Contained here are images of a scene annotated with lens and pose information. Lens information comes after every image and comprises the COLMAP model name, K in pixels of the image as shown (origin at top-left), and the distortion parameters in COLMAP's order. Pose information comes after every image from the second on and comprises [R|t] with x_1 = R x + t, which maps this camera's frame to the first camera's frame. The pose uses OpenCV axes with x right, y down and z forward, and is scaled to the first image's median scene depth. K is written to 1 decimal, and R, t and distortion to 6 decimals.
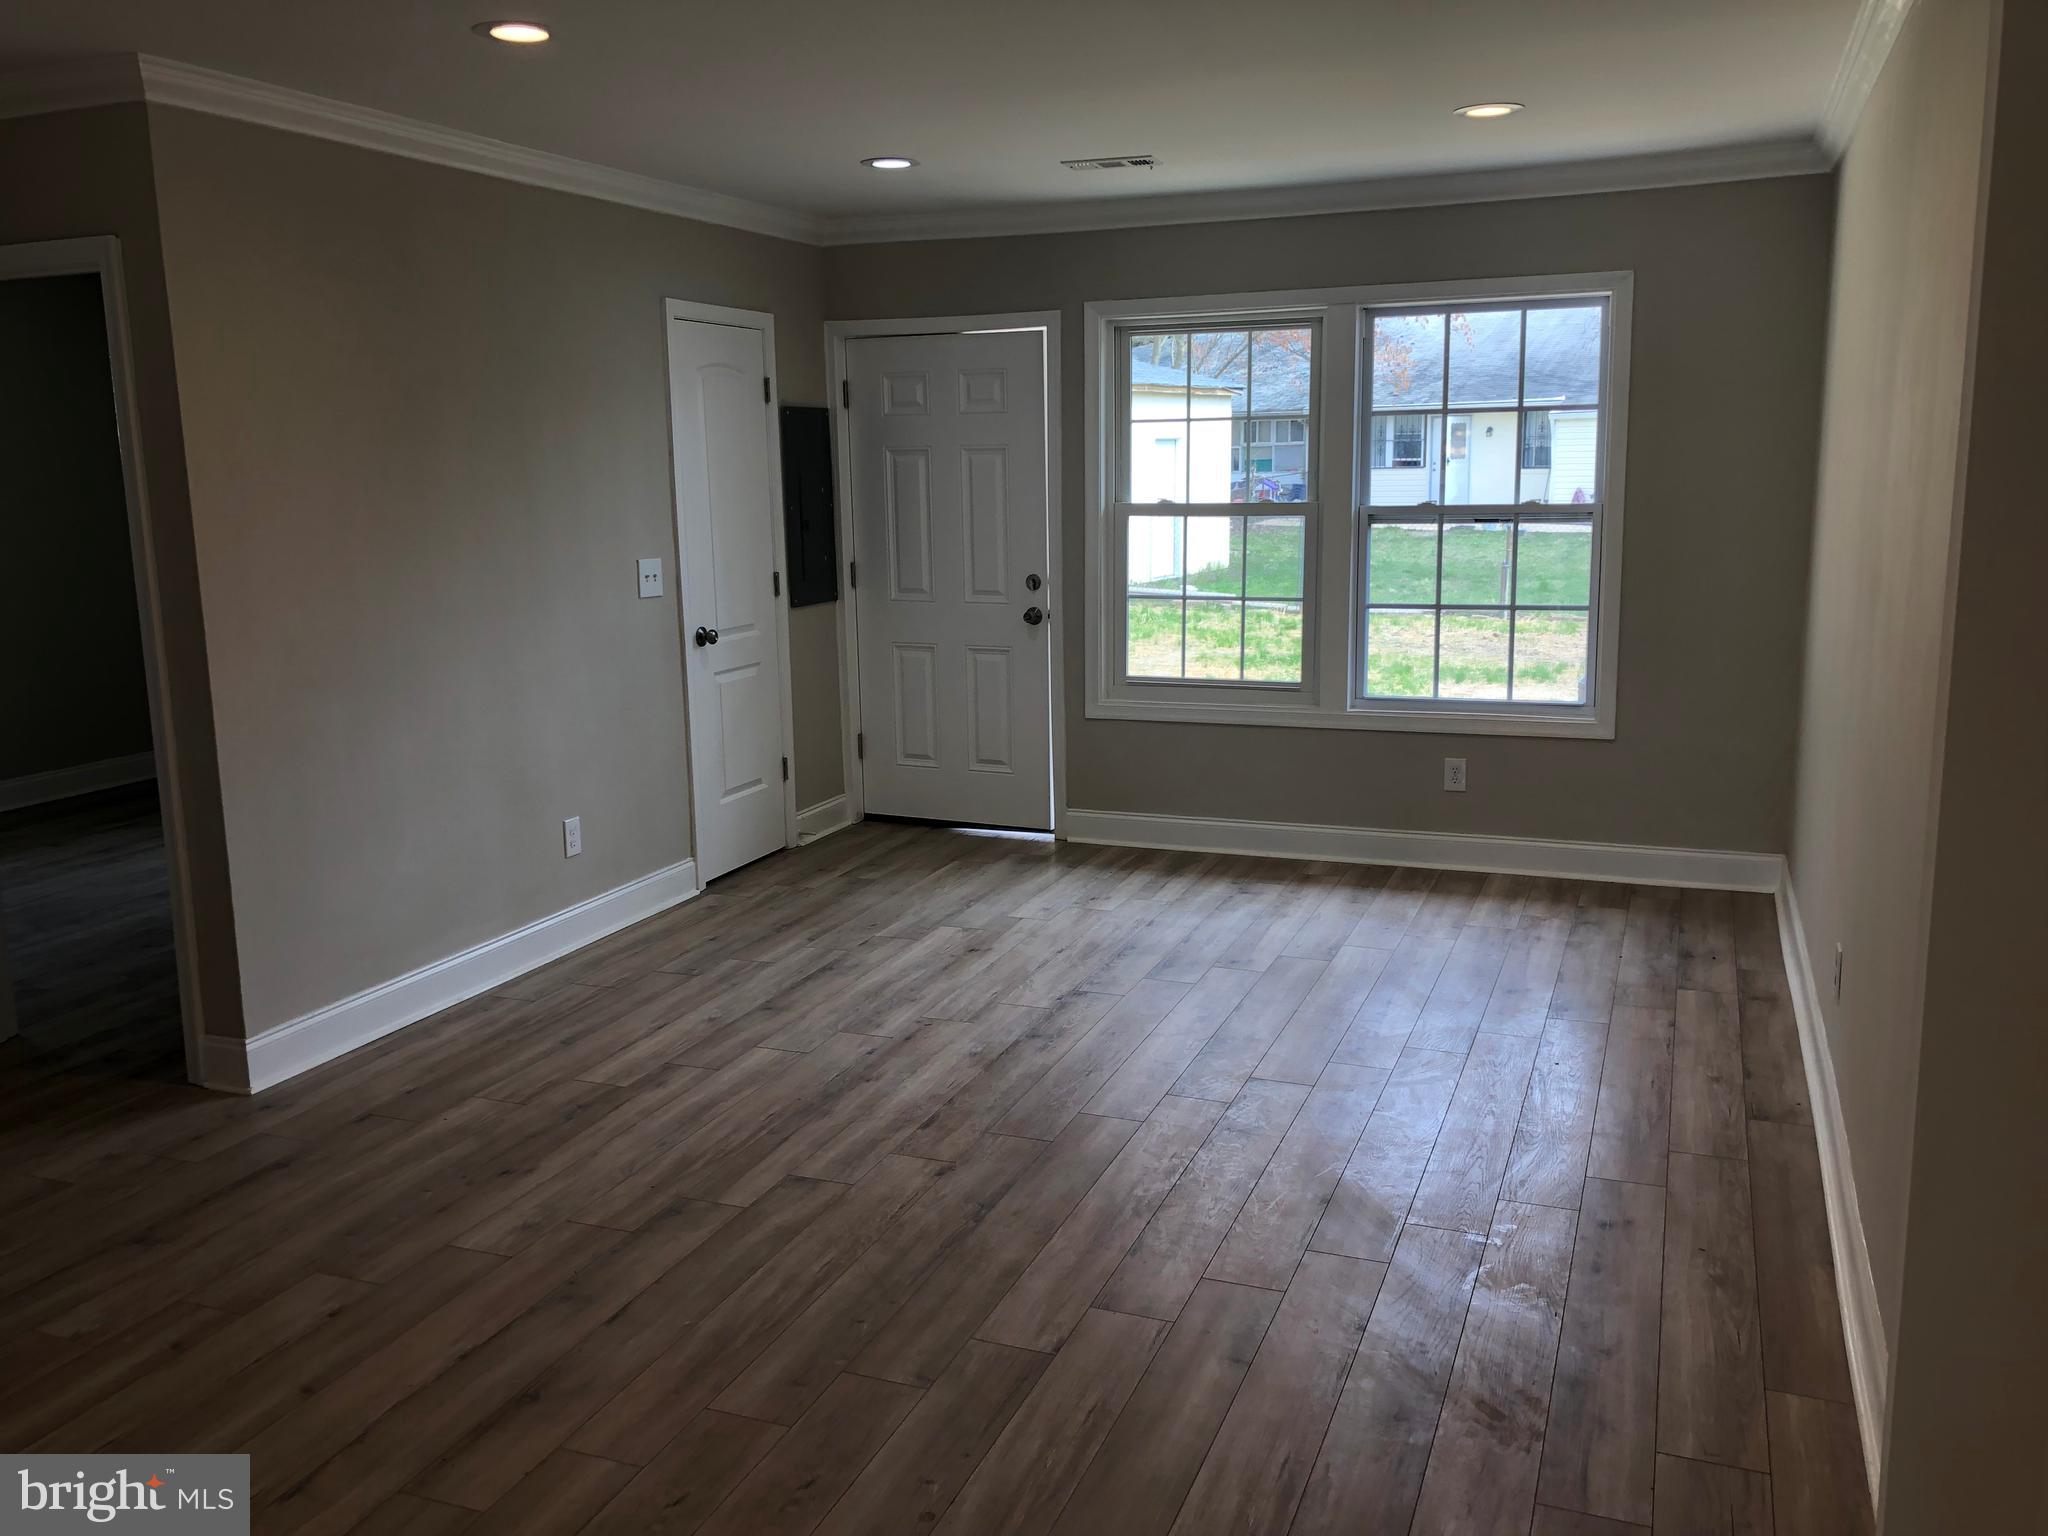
lens RADIAL K [[1670.8, 0, 1034.8], [0, 1670.8, 764.4], [0, 0, 1]] dist [0.041477, -0.040620]
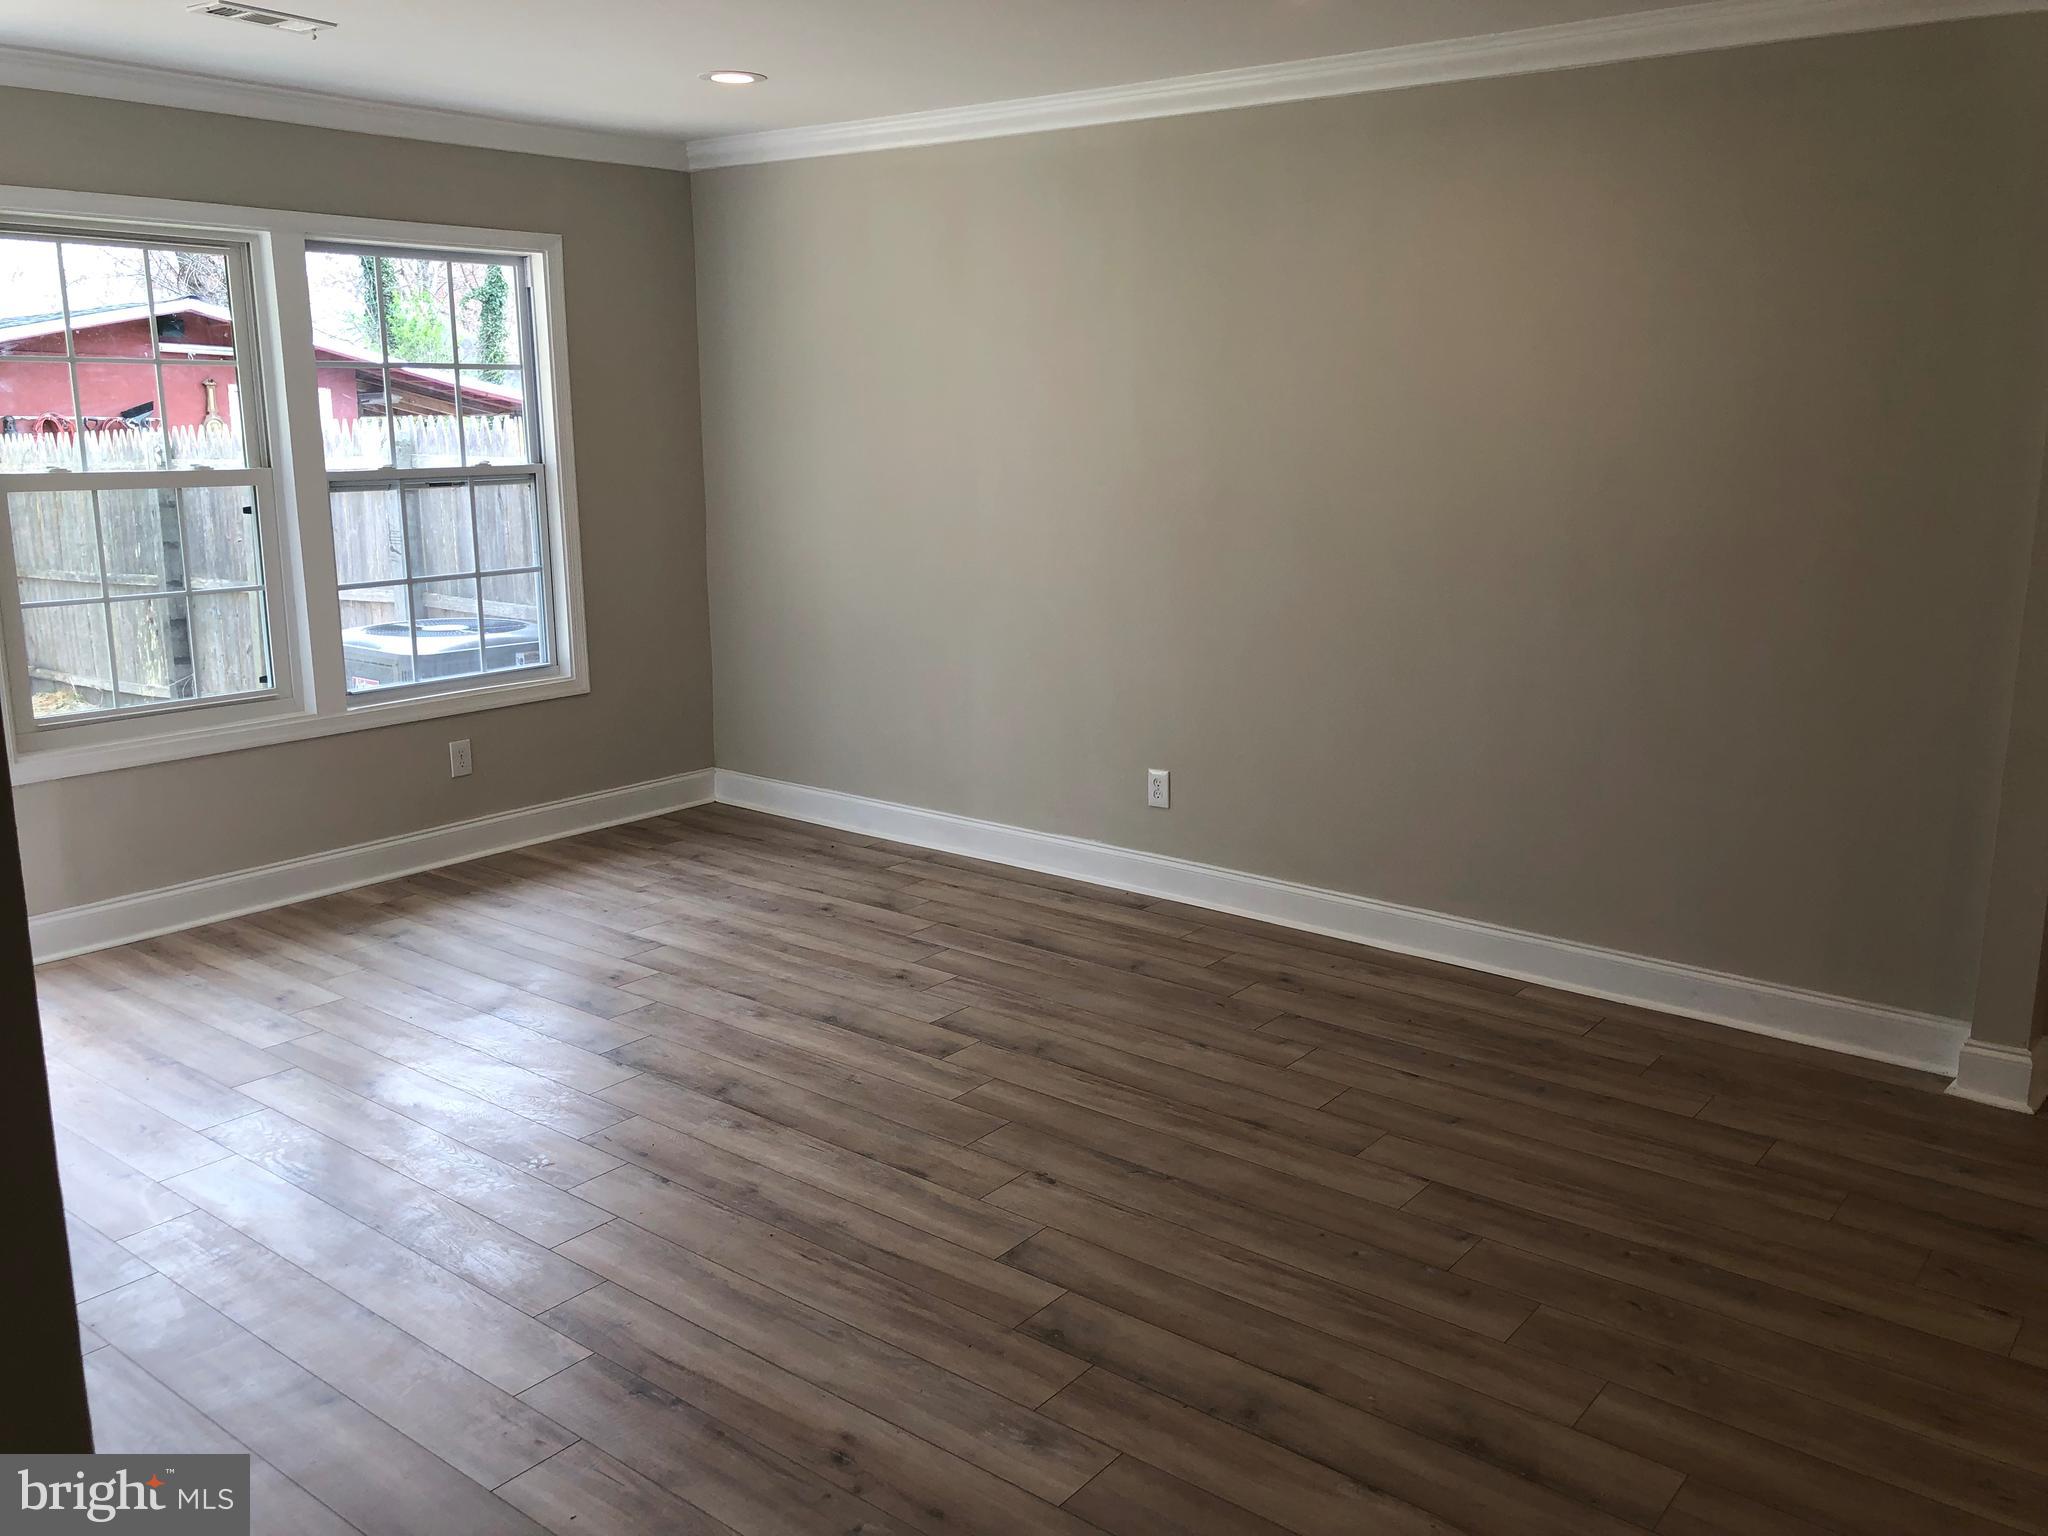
lens RADIAL K [[1670.8, 0, 1015.4], [0, 1670.8, 755.4], [0, 0, 1]] dist [0.041477, -0.040620]
pose [[0.293926, -0.181019, 0.938530, -0.551568], [0.169528, 0.976208, 0.135194, -0.071732], [-0.940674, 0.119370, 0.317621, 0.428055]]
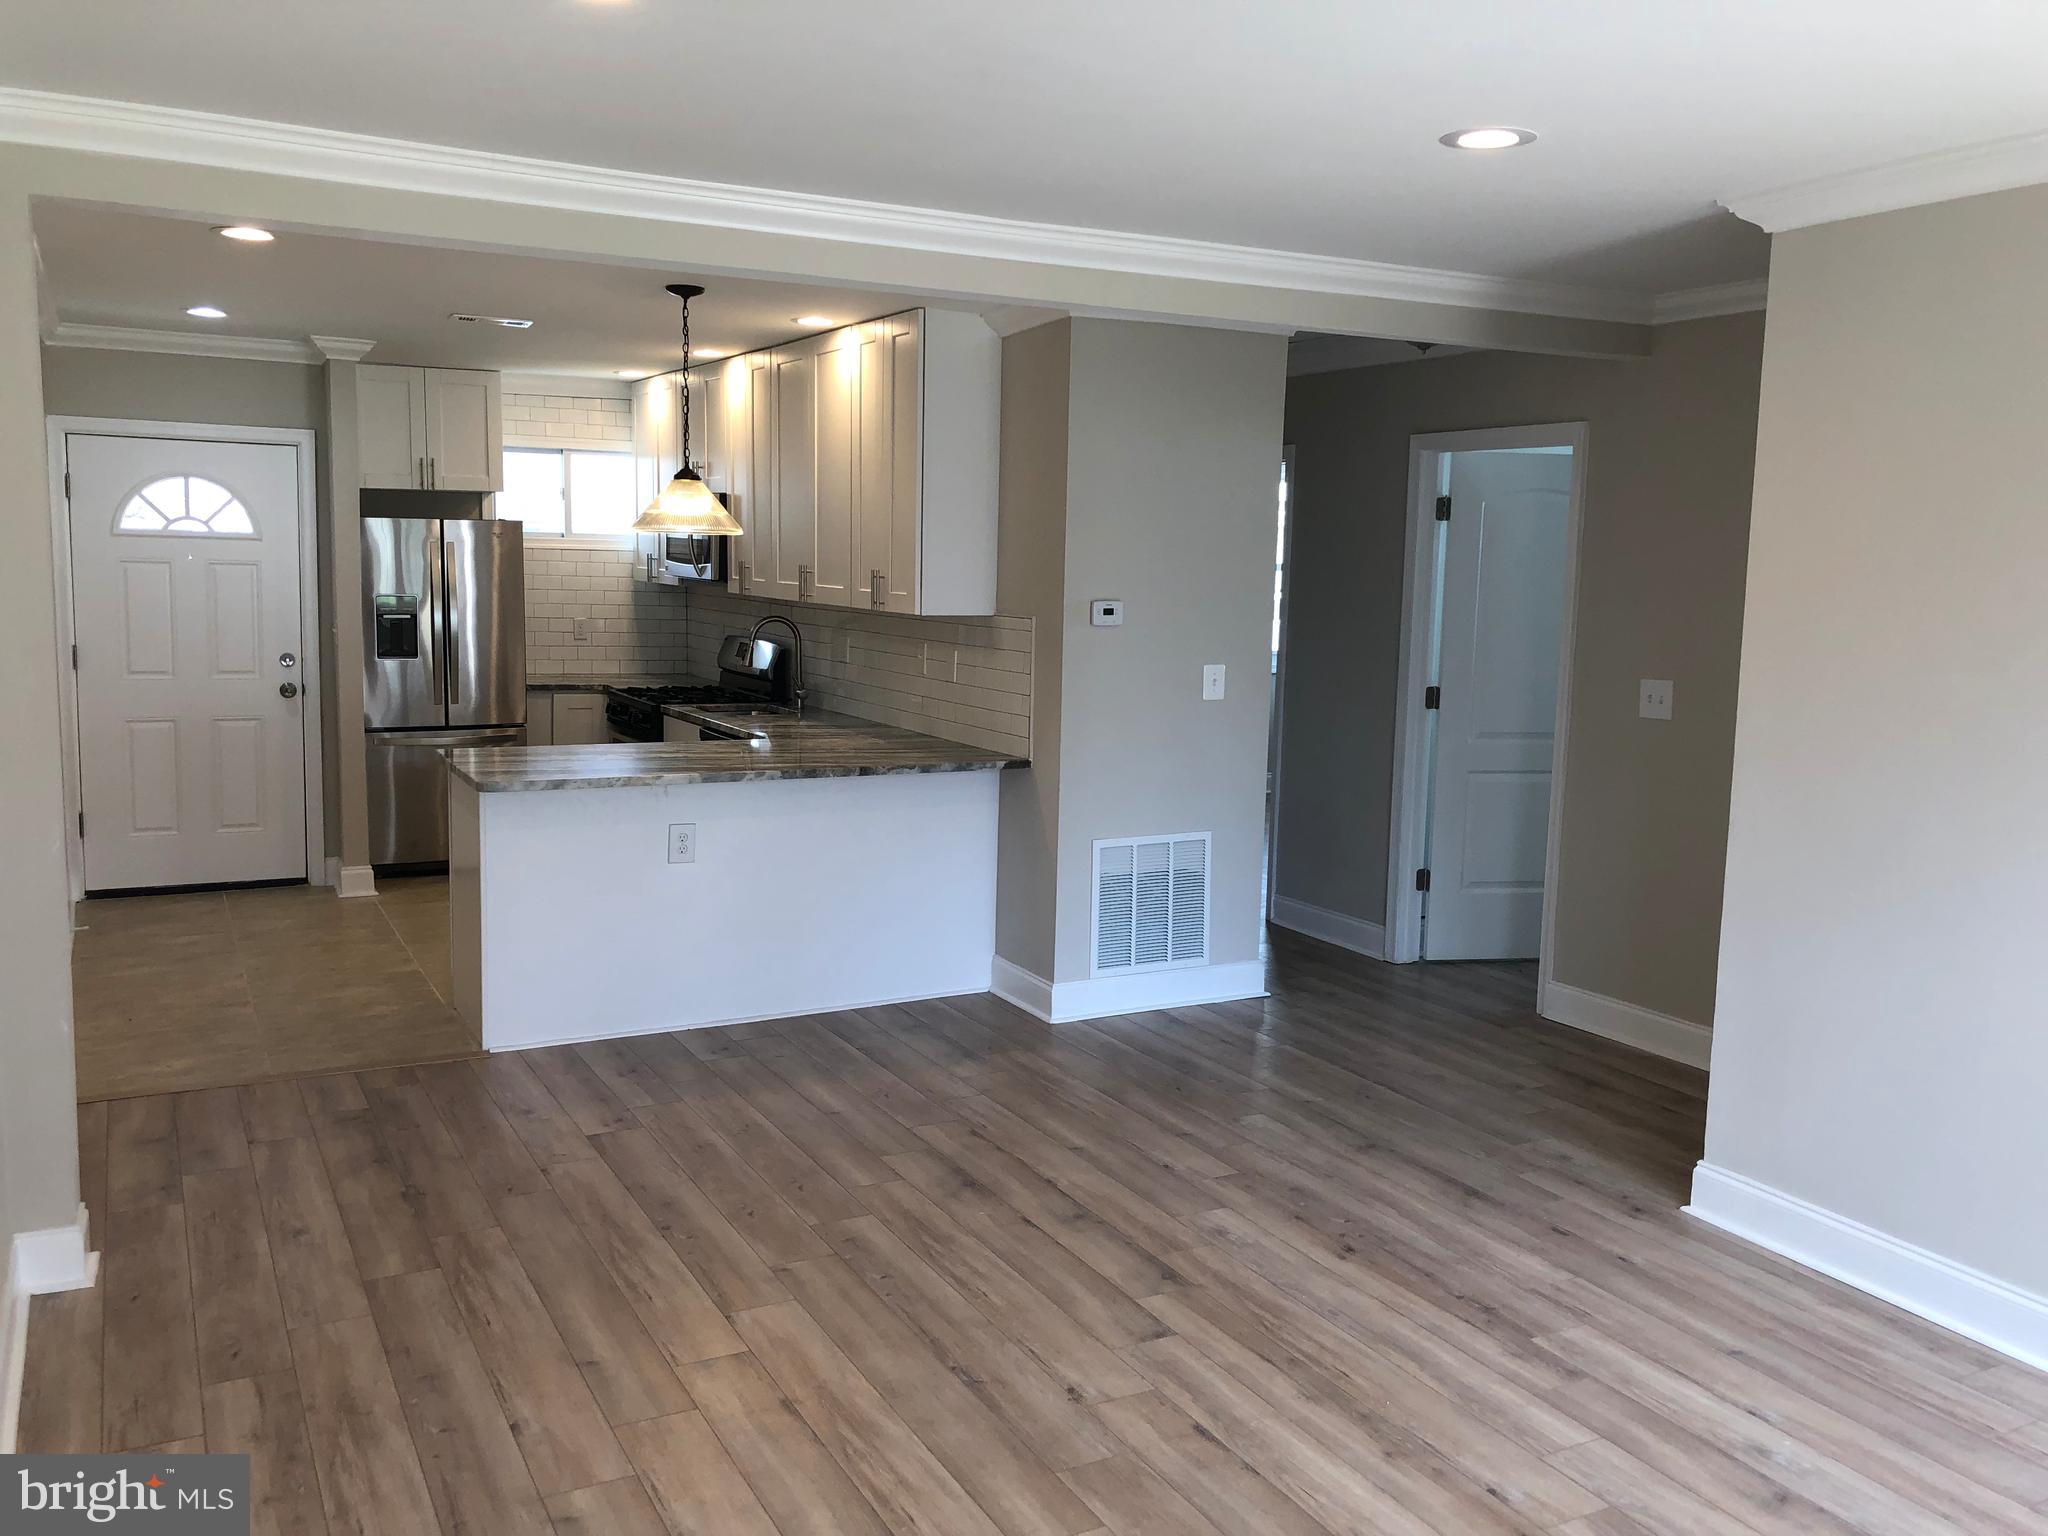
lens RADIAL K [[1670.8, 0, 1010.6], [0, 1670.8, 766.2], [0, 0, 1]] dist [0.041477, -0.040620]
pose [[-0.655514, 0.101912, -0.748275, 0.364699], [-0.146983, 0.954686, 0.258787, -0.180285], [0.740741, 0.279622, -0.610830, 0.877978]]
